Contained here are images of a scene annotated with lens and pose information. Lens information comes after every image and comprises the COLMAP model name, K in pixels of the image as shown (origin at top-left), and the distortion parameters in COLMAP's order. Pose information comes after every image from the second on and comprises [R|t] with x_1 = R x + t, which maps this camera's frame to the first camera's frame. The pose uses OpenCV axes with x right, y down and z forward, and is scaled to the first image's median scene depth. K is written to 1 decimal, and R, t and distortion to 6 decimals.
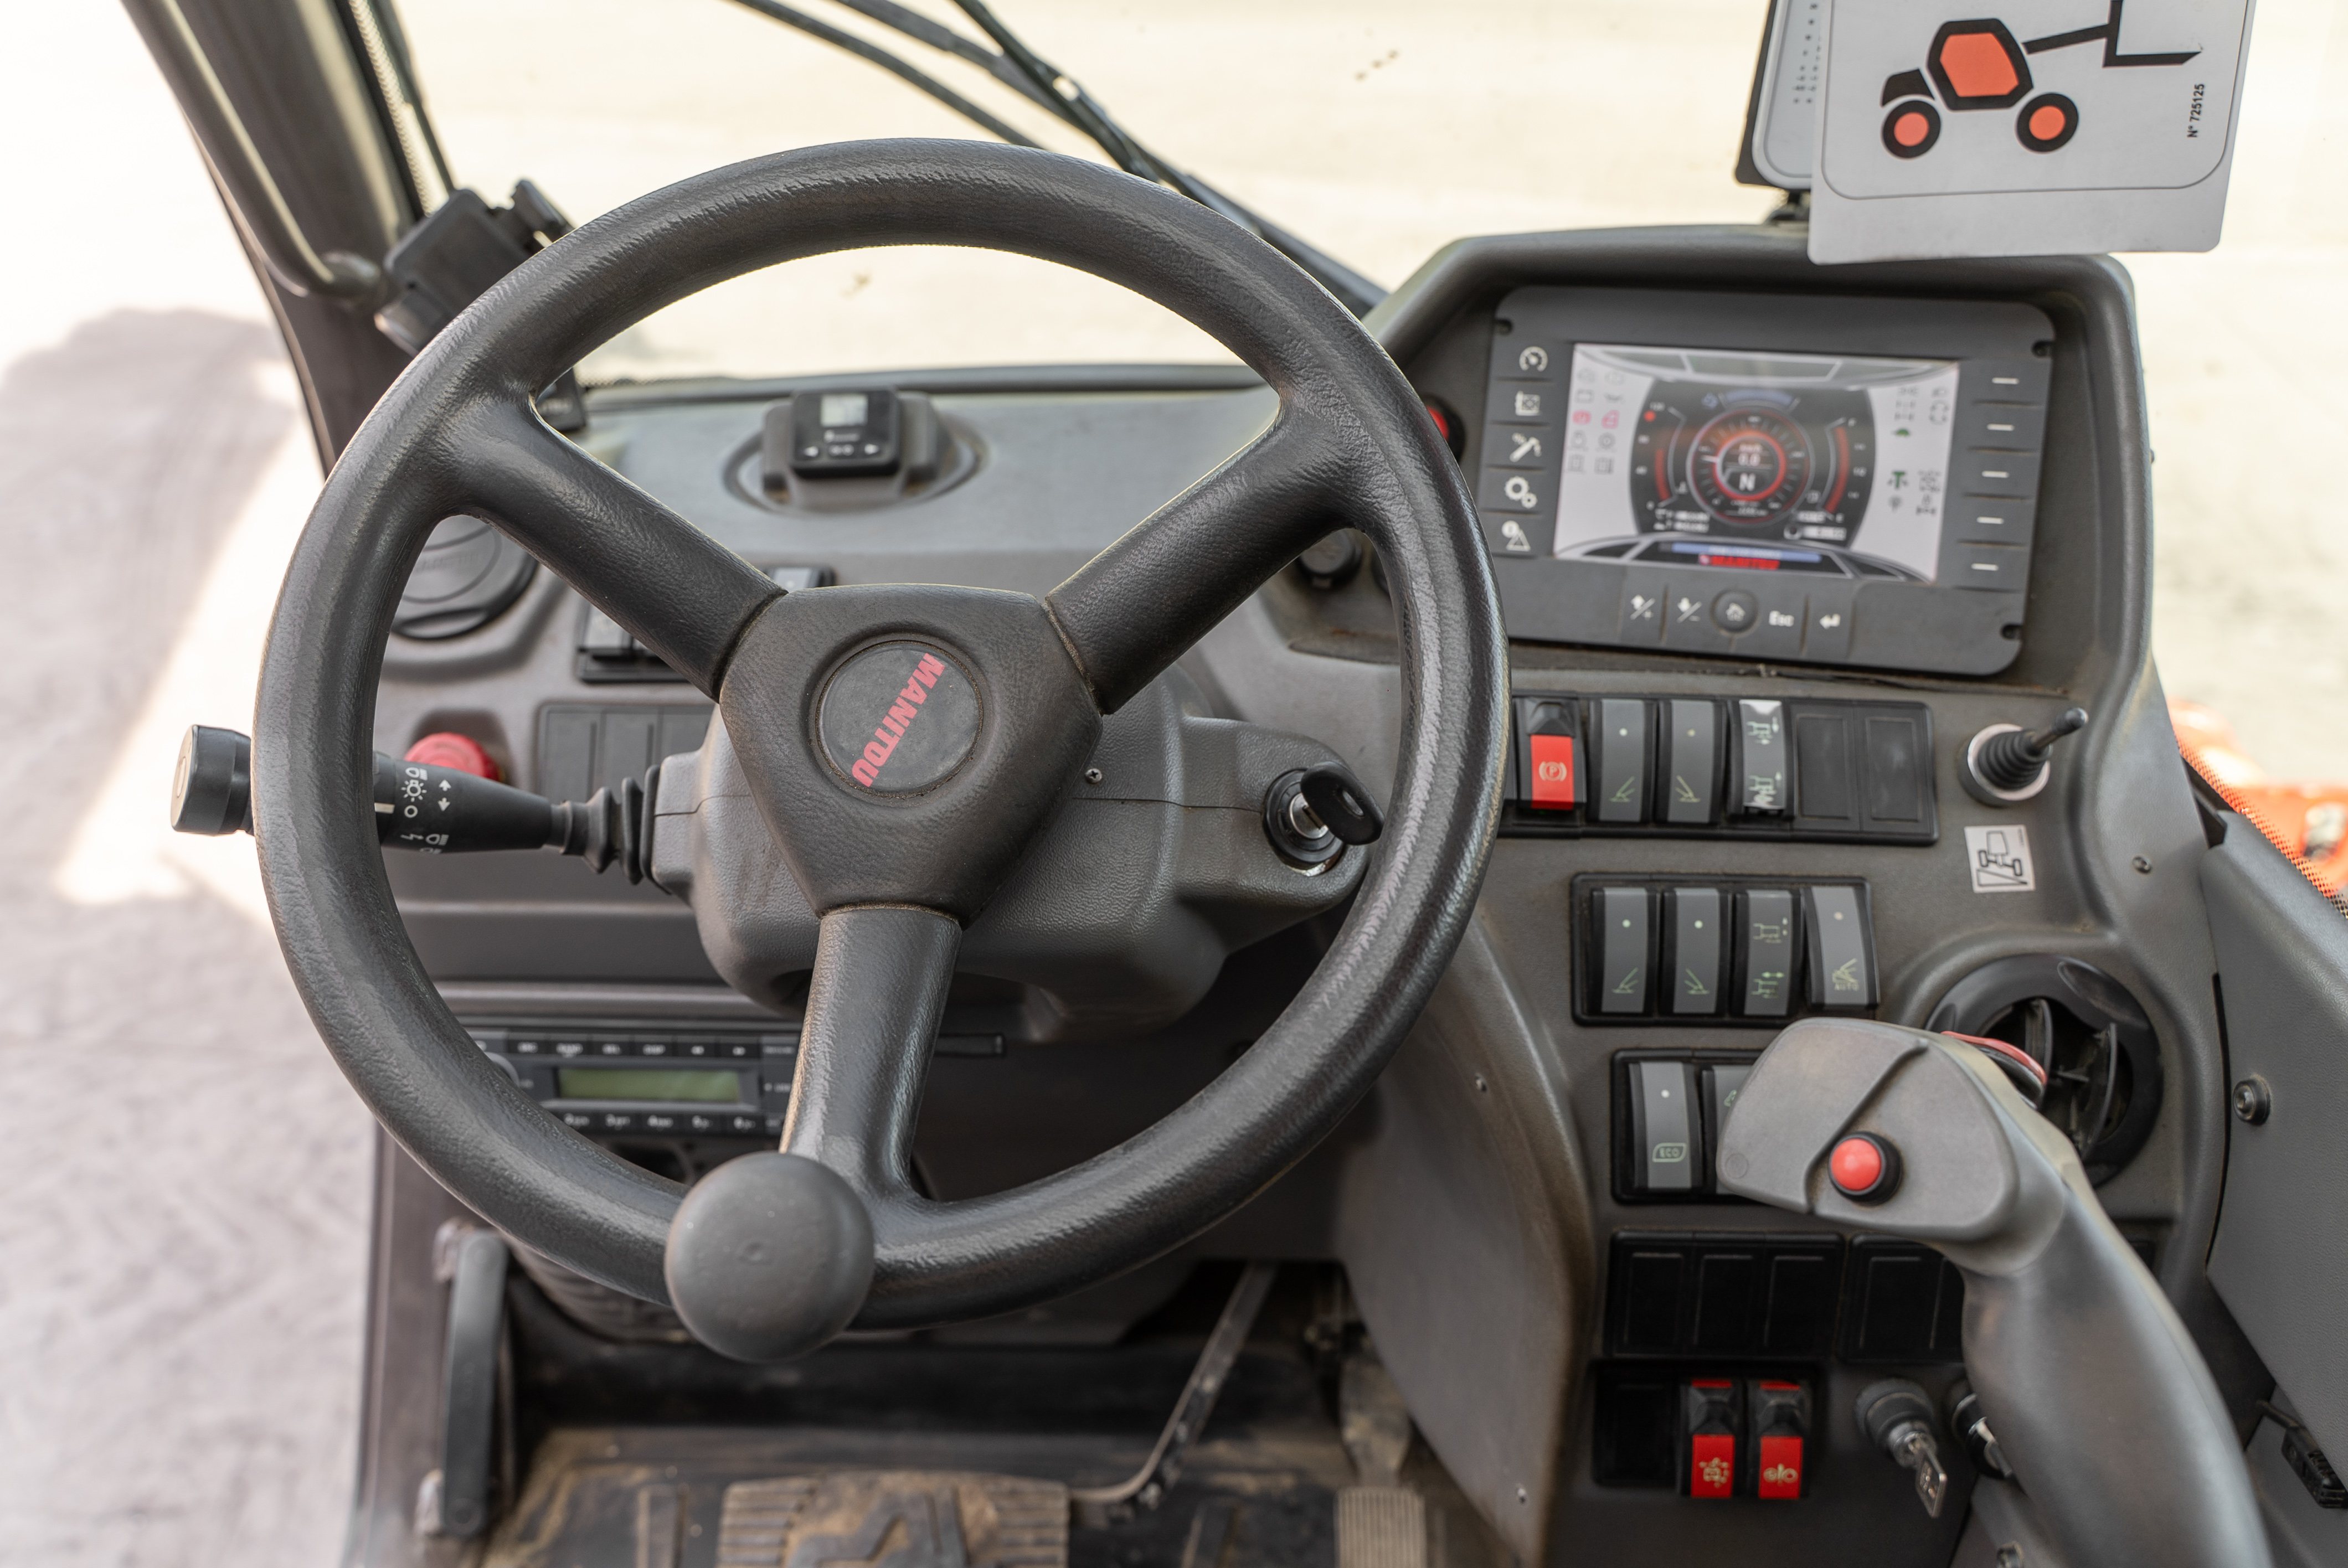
lens RADIAL K [[1891.2, 0, 1171.7], [0, 1891.2, 771.6], [0, 0, 1]] dist [0.015961, -0.021698]
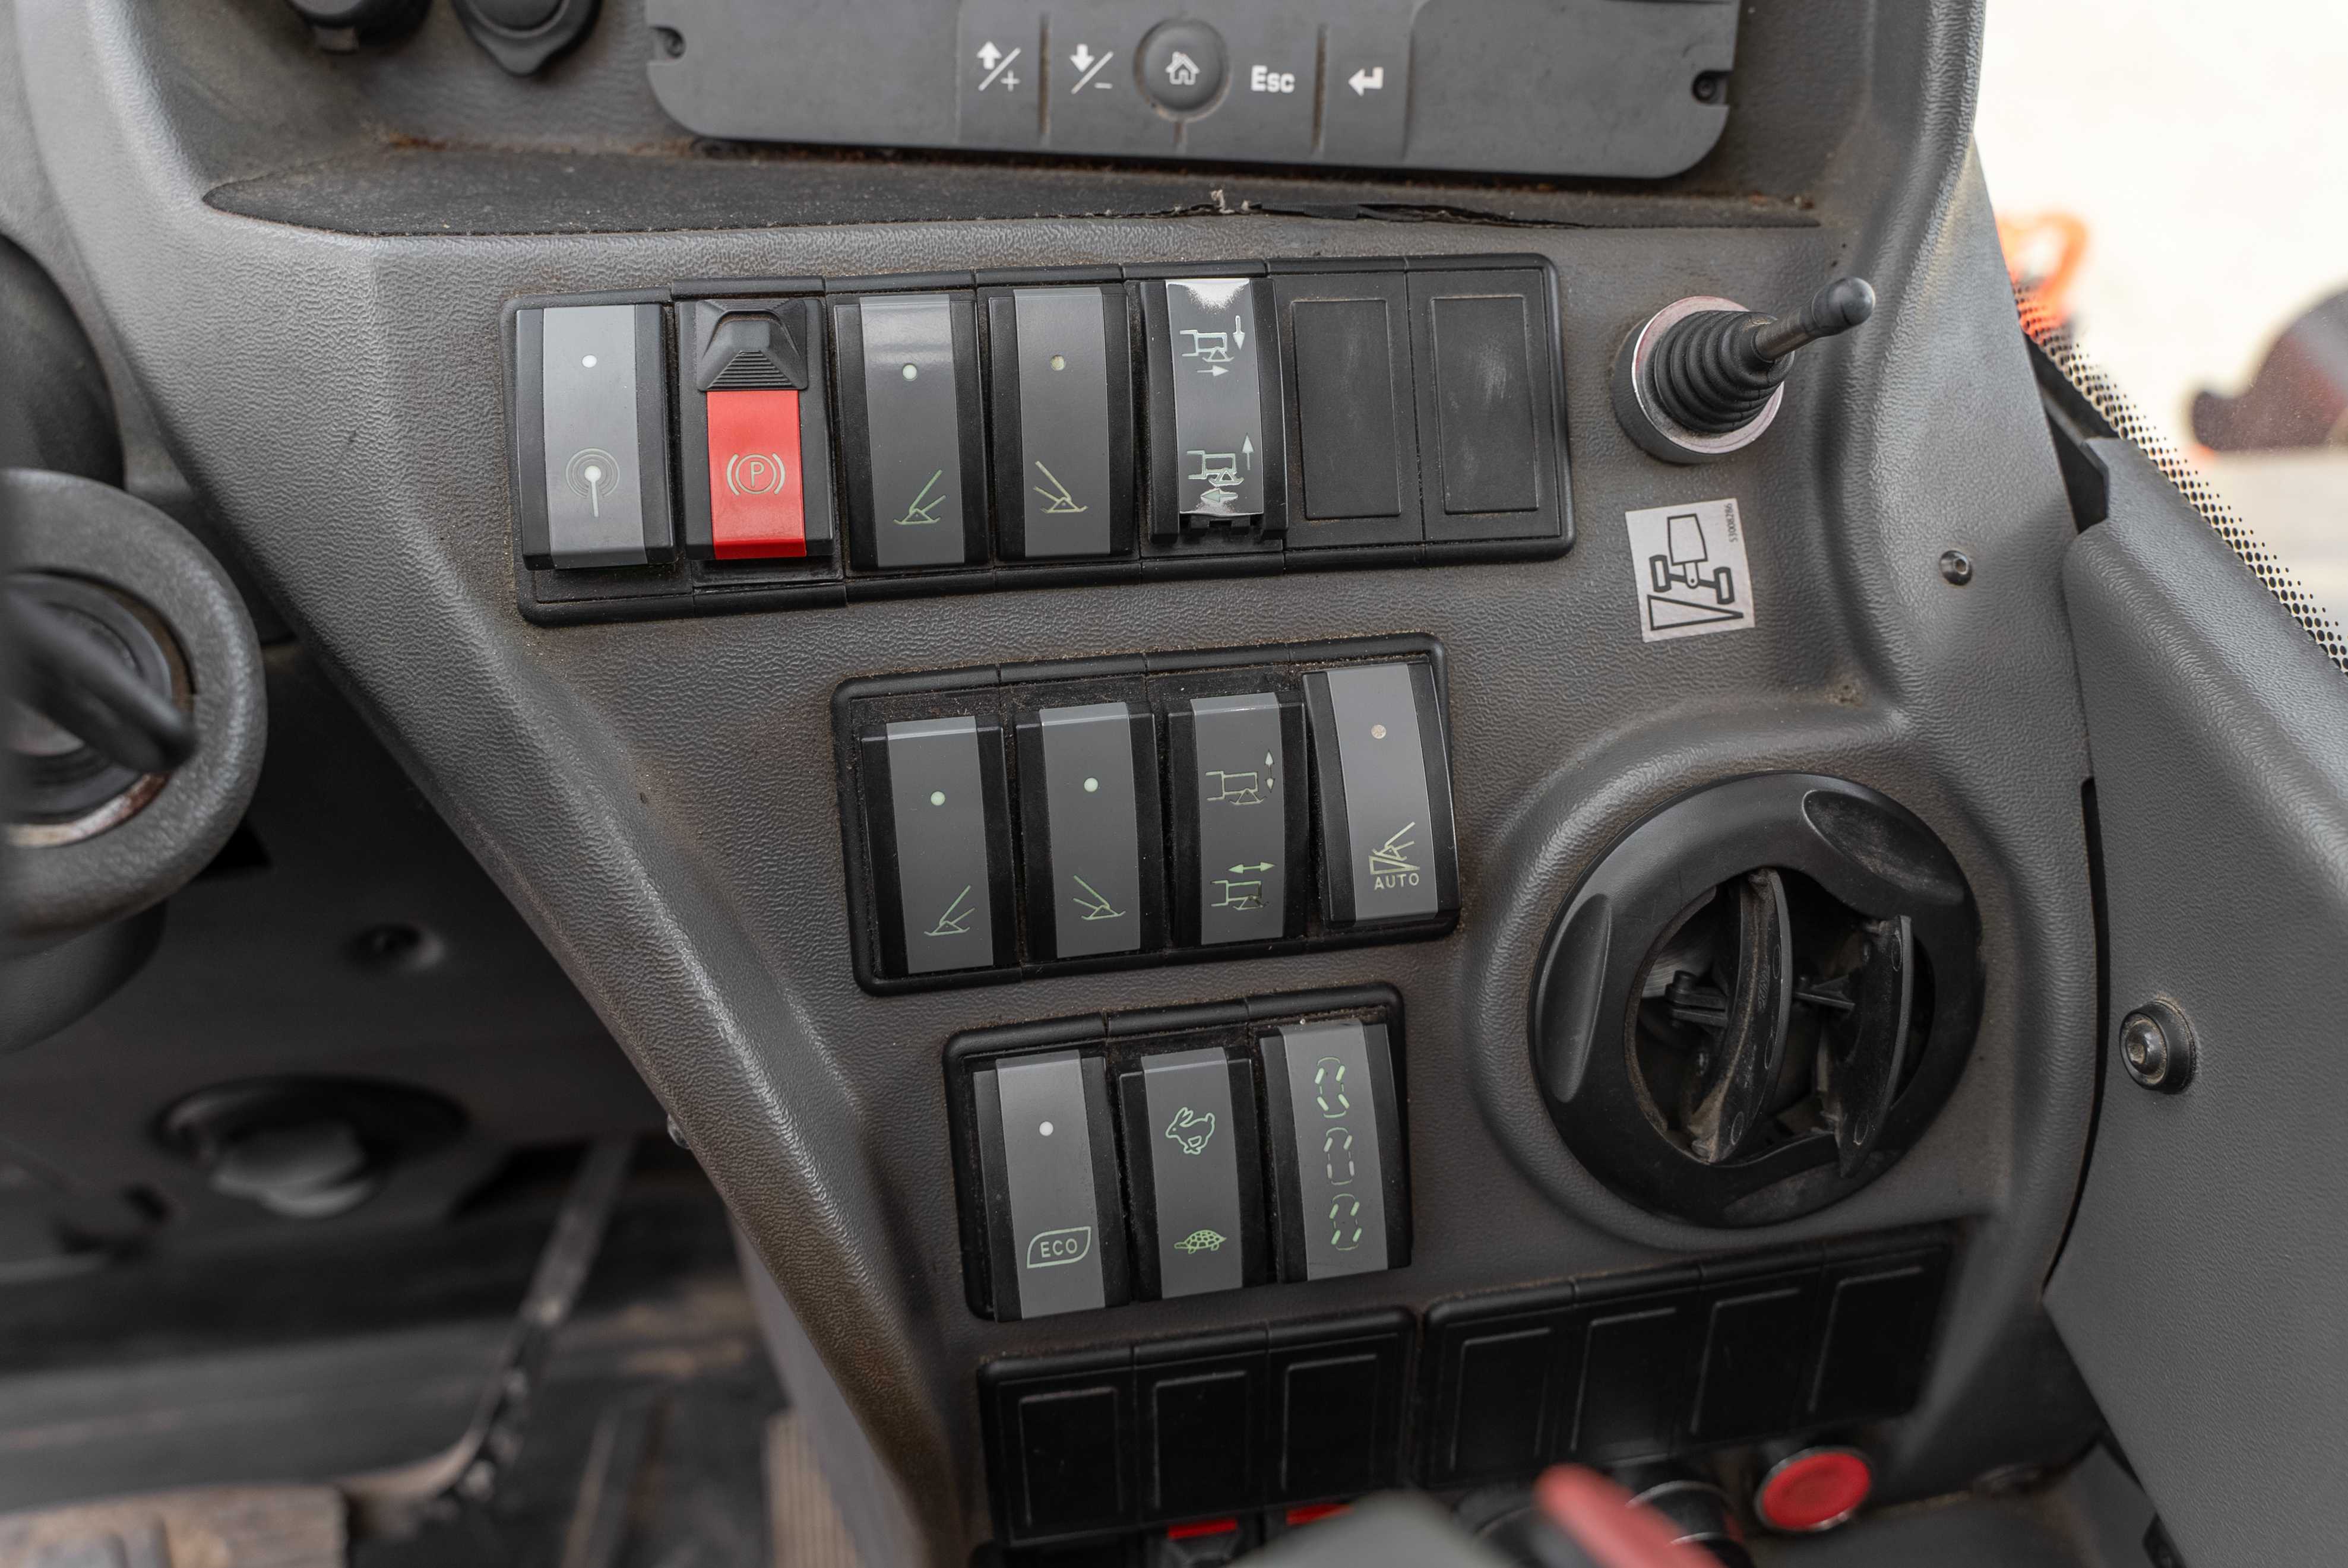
lens RADIAL K [[1991.4, 0, 1208.8], [0, 1991.4, 707.4], [0, 0, 1]] dist [0.001967, 0.004687]
pose [[0.979938, -0.102718, 0.170791, 0.218079], [0.058045, 0.966897, 0.248476, -0.057022], [-0.190661, -0.233577, 0.953462, 0.512884]]
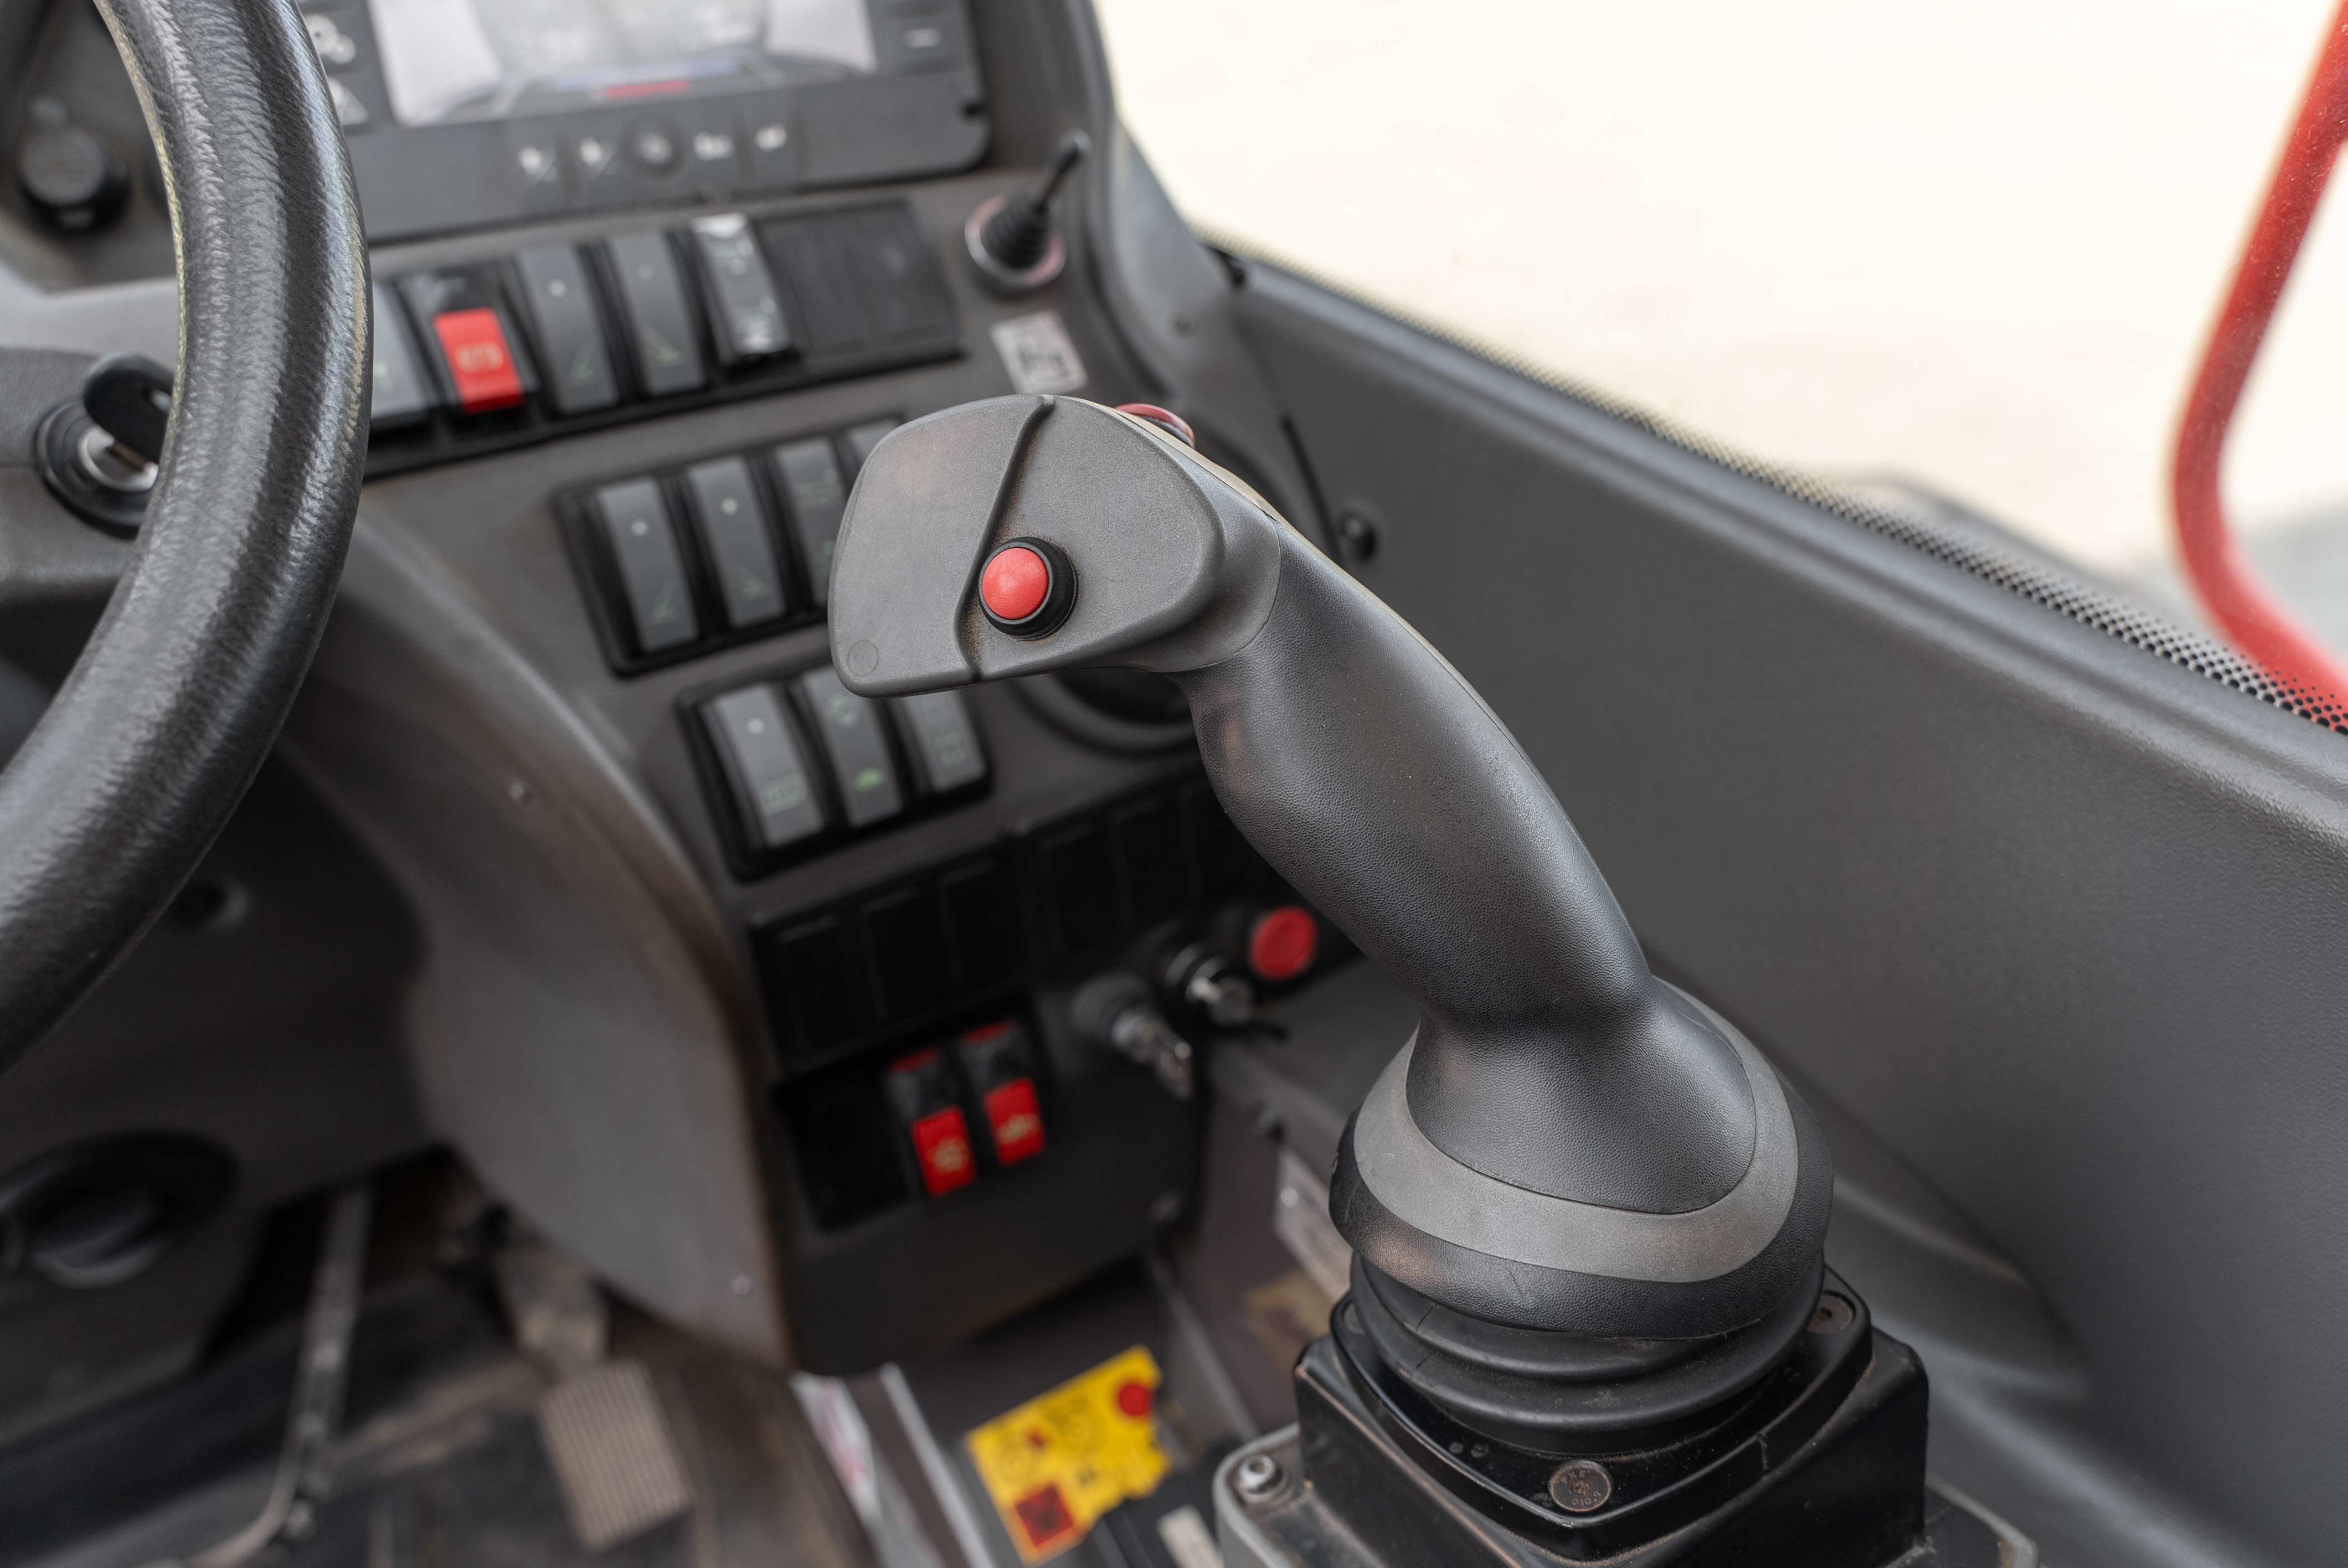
lens RADIAL K [[1891.2, 0, 1179.9], [0, 1891.2, 804.7], [0, 0, 1]] dist [0.015961, -0.021698]
pose [[0.834628, -0.309398, 0.455707, 0.038908], [0.271253, 0.950932, 0.148826, 0.128130], [-0.479393, -0.000603, 0.877600, 0.221185]]
